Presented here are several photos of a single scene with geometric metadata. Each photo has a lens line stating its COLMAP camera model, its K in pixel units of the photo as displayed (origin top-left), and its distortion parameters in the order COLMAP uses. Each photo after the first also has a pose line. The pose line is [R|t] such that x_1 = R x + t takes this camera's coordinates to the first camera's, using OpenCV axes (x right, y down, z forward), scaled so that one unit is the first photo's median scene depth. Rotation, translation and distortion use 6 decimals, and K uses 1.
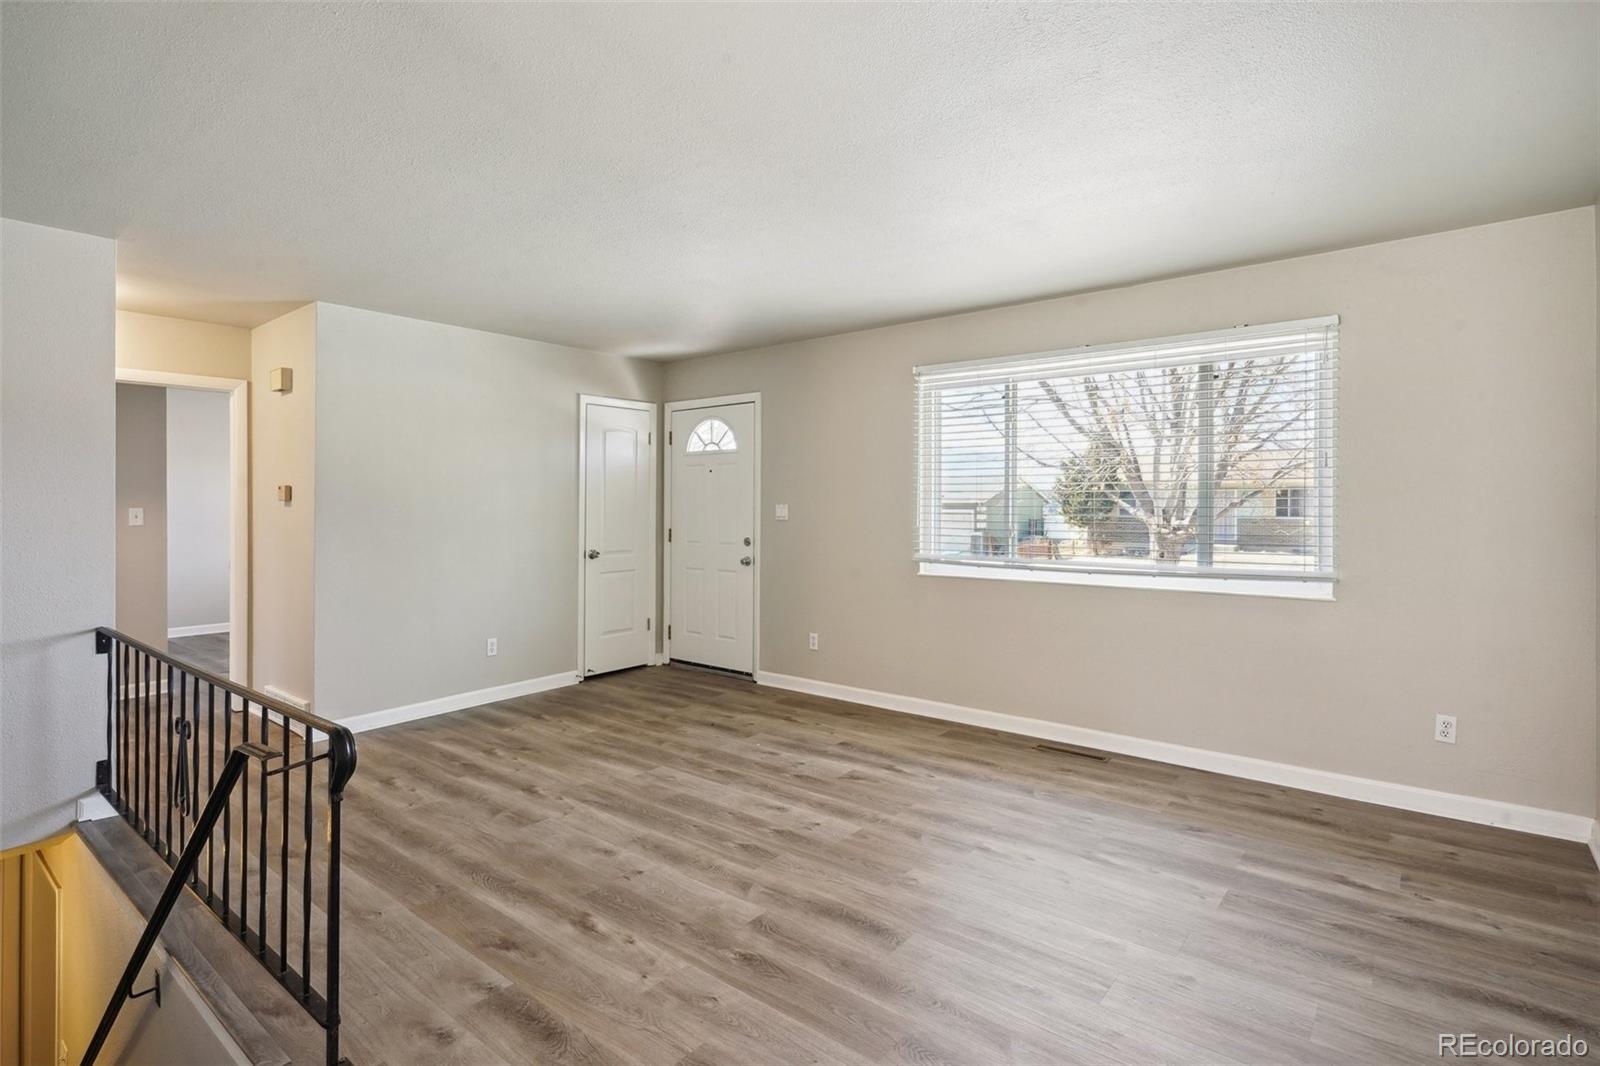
lens RADIAL K [[779.1, 0, 804.3], [0, 779.1, 519.2], [0, 0, 1]] dist [-0.000902, 0.006139]
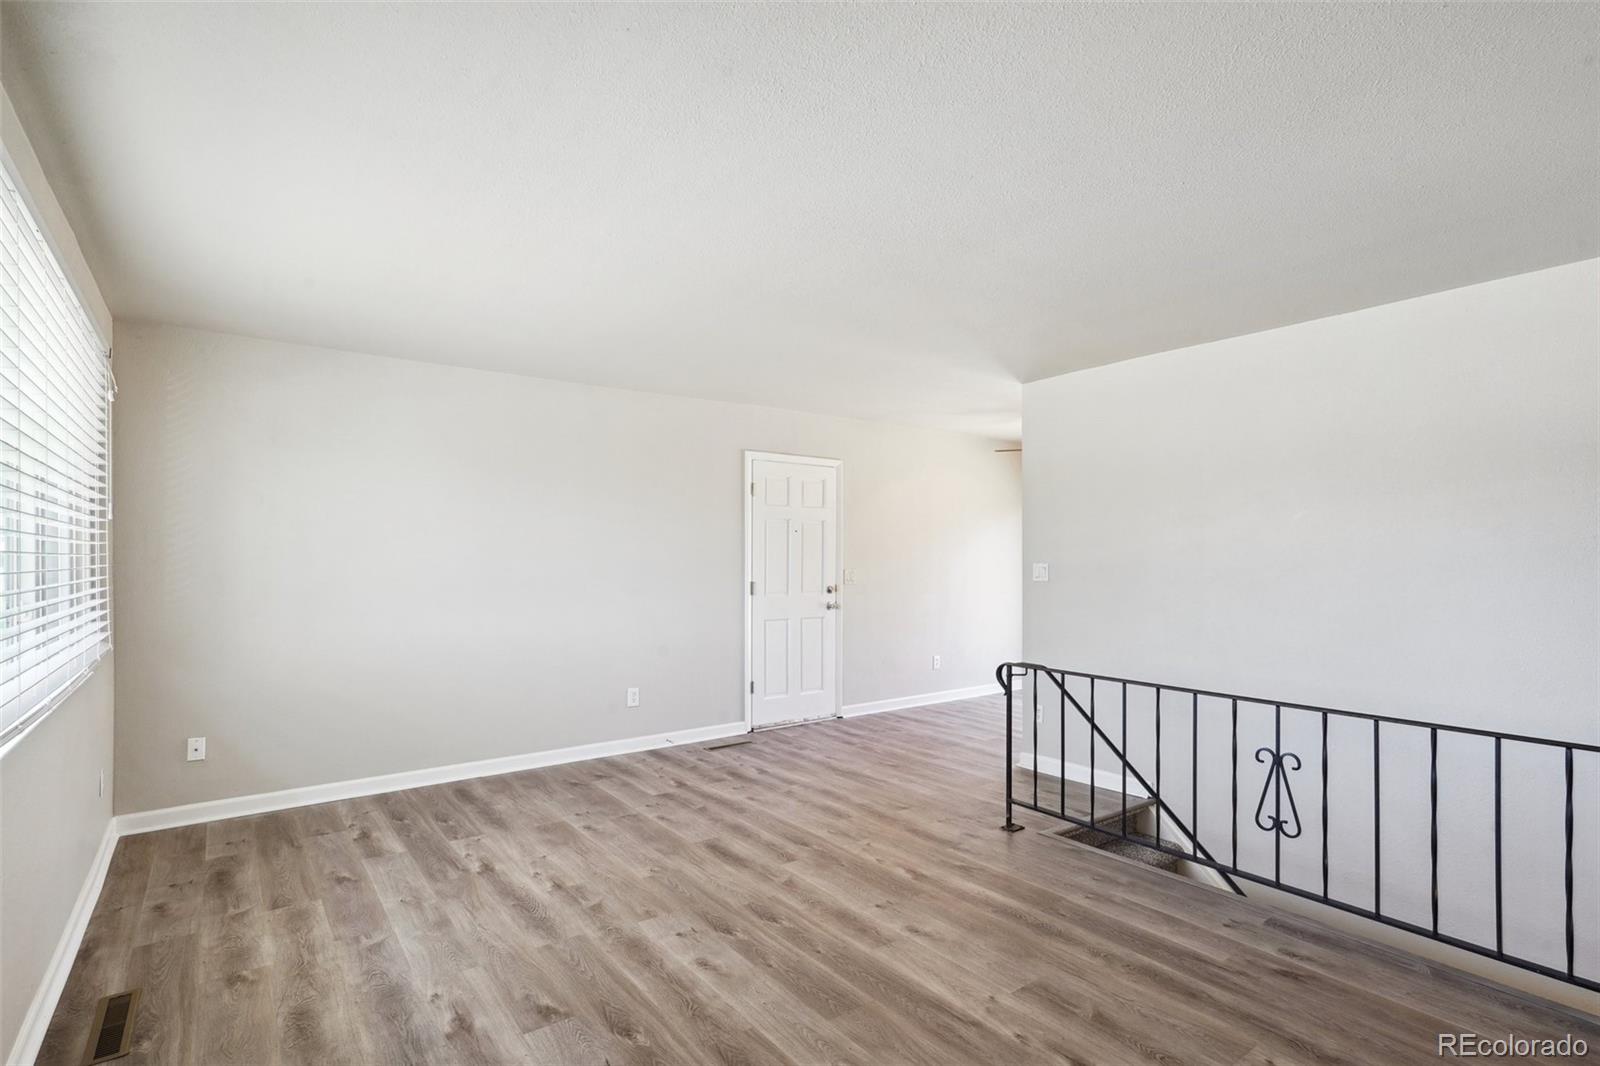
lens RADIAL K [[779.1, 0, 799.6], [0, 779.1, 543.8], [0, 0, 1]] dist [-0.000902, 0.006139]
pose [[-0.967602, 0.007022, 0.252384, -0.329502], [0.008926, 0.999940, 0.006401, -0.042848], [-0.252324, 0.008446, -0.967606, 1.784181]]
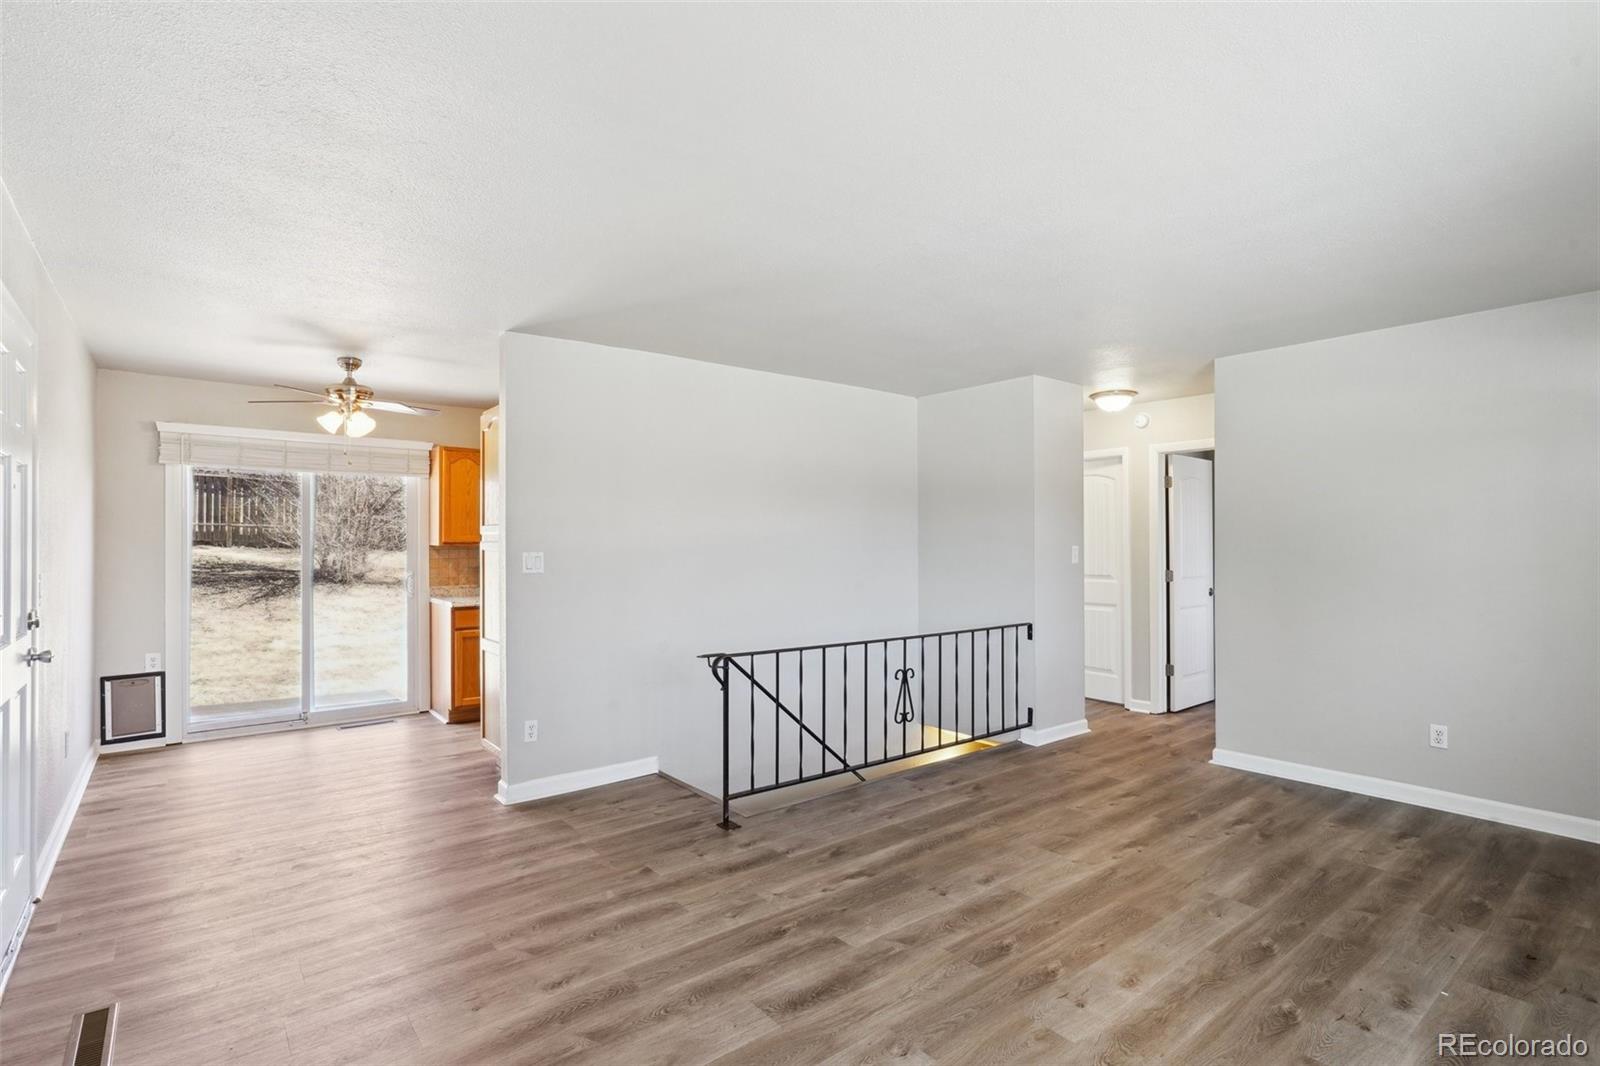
lens RADIAL K [[779.1, 0, 788.6], [0, 779.1, 544.2], [0, 0, 1]] dist [-0.000902, 0.006139]
pose [[-0.221253, 0.002806, -0.975212, 0.749589], [-0.018895, 0.999796, 0.007163, -0.020956], [0.975033, 0.020012, -0.221155, 0.886762]]
